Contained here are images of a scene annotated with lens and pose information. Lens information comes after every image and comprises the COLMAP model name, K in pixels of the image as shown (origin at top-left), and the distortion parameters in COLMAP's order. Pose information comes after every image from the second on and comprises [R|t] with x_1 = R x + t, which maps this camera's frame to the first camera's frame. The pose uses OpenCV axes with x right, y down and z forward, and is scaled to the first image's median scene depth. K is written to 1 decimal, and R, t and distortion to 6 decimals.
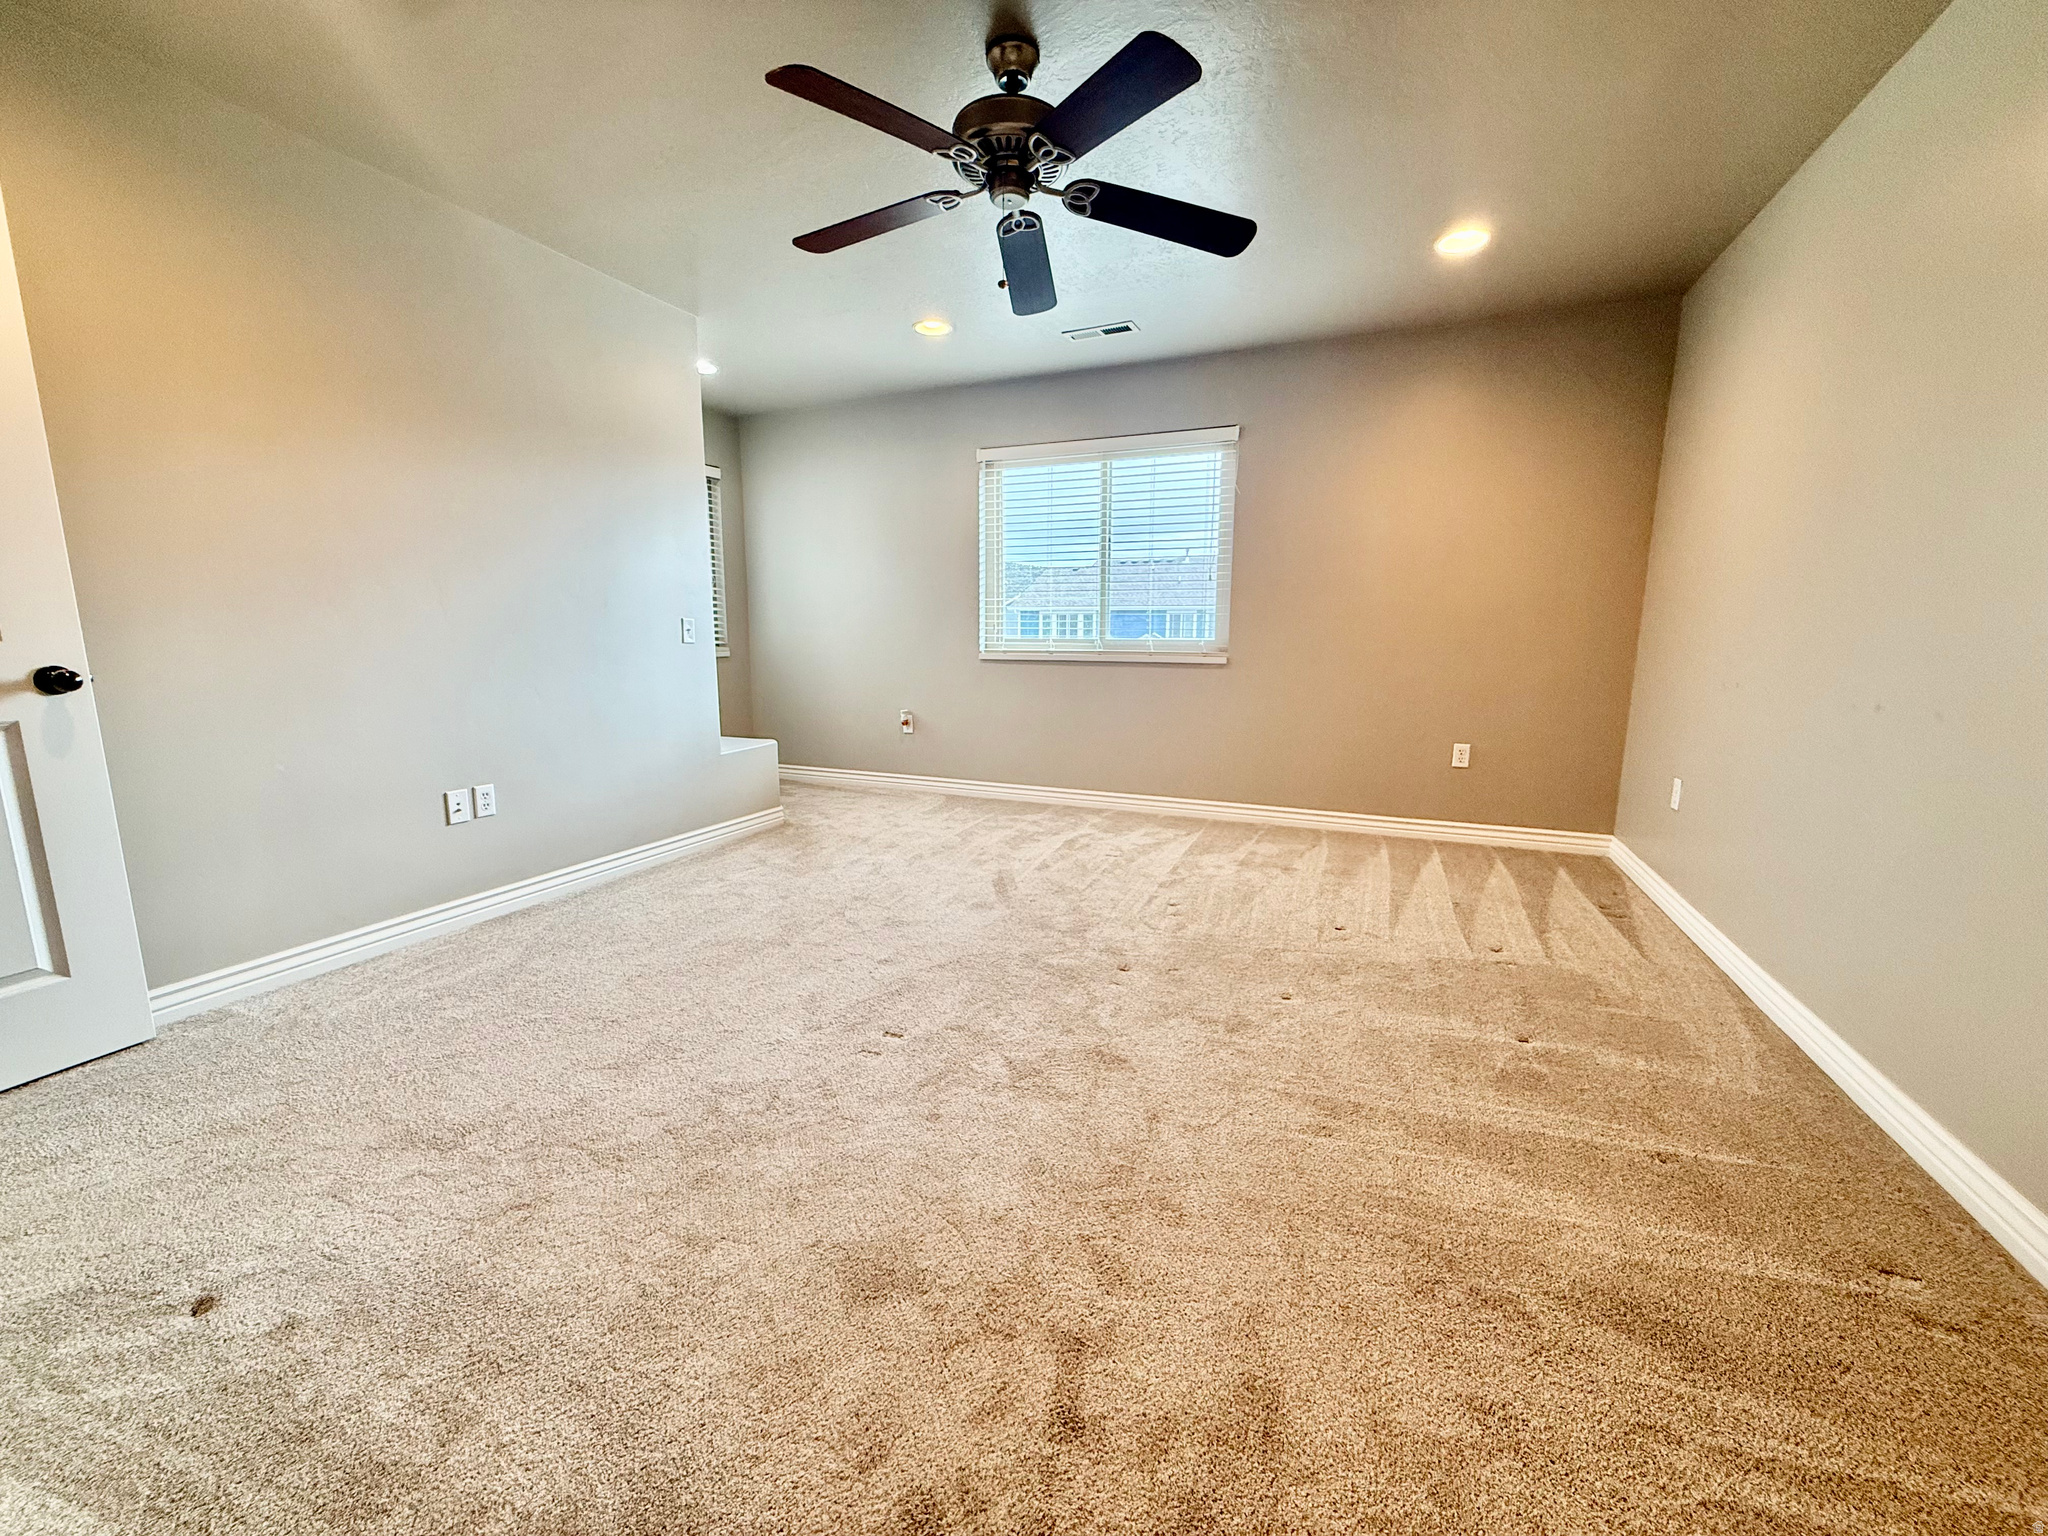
lens RADIAL K [[812.2, 0, 1019.4], [0, 812.2, 767.0], [0, 0, 1]] dist [0.000388, 0.000361]
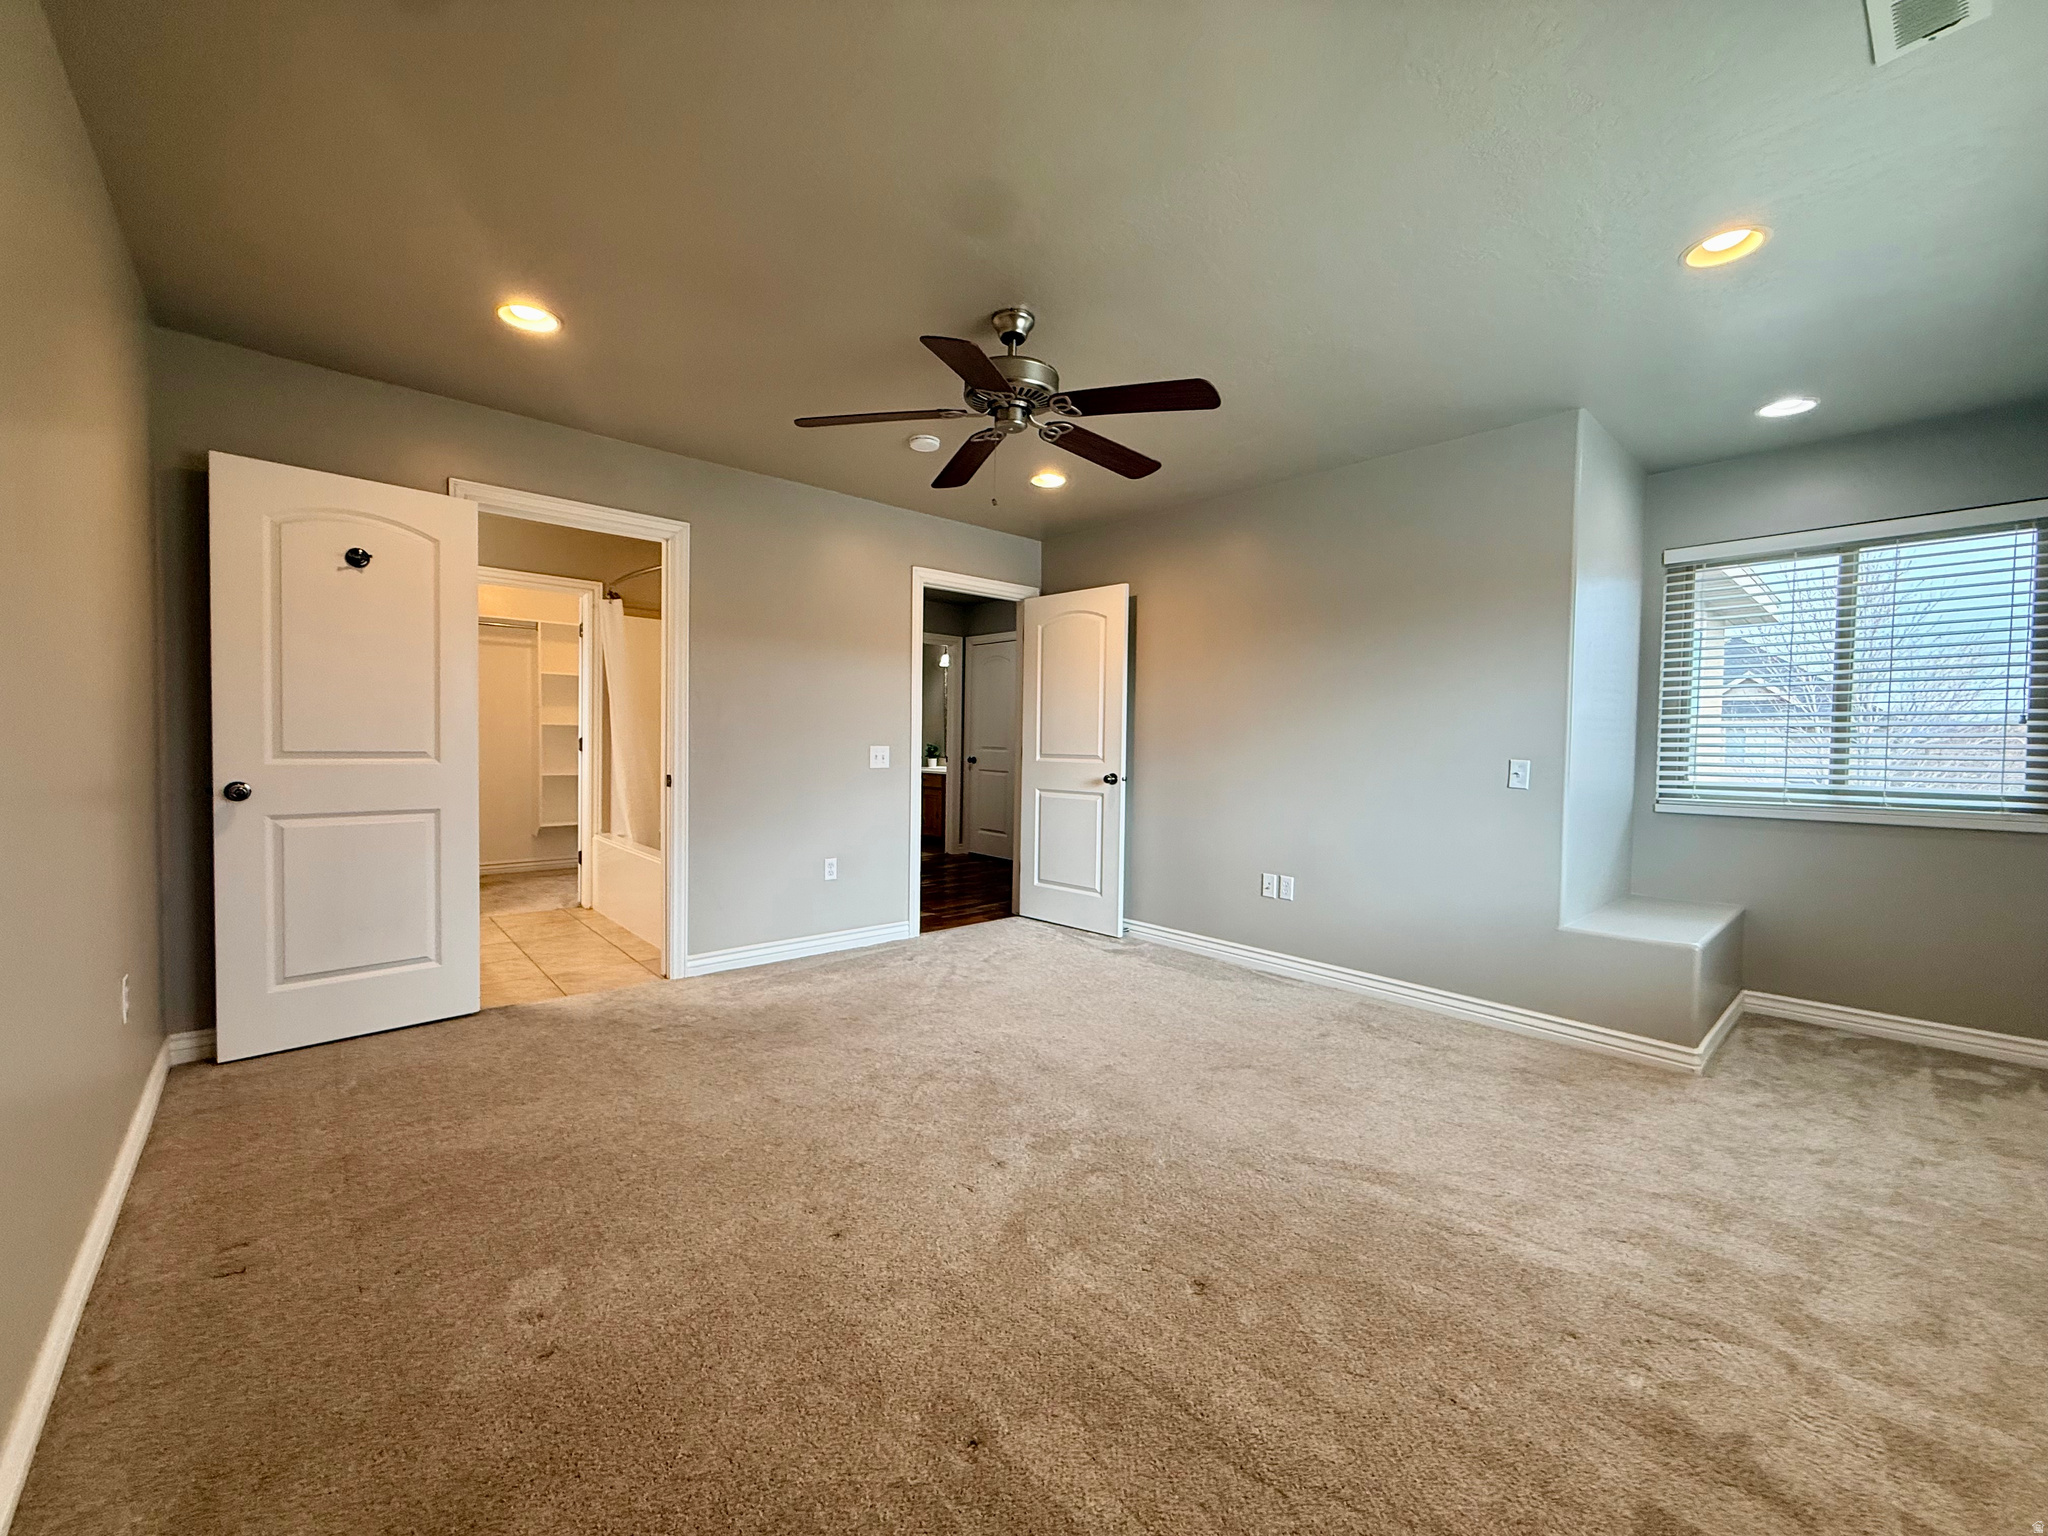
lens RADIAL K [[812.2, 0, 1019.4], [0, 812.2, 767.0], [0, 0, 1]] dist [0.000388, 0.000361]
pose [[-0.419415, 0.016180, -0.907650, 0.786423], [-0.172337, 0.980240, 0.097109, -0.218580], [0.891286, 0.197151, -0.408339, 1.143291]]
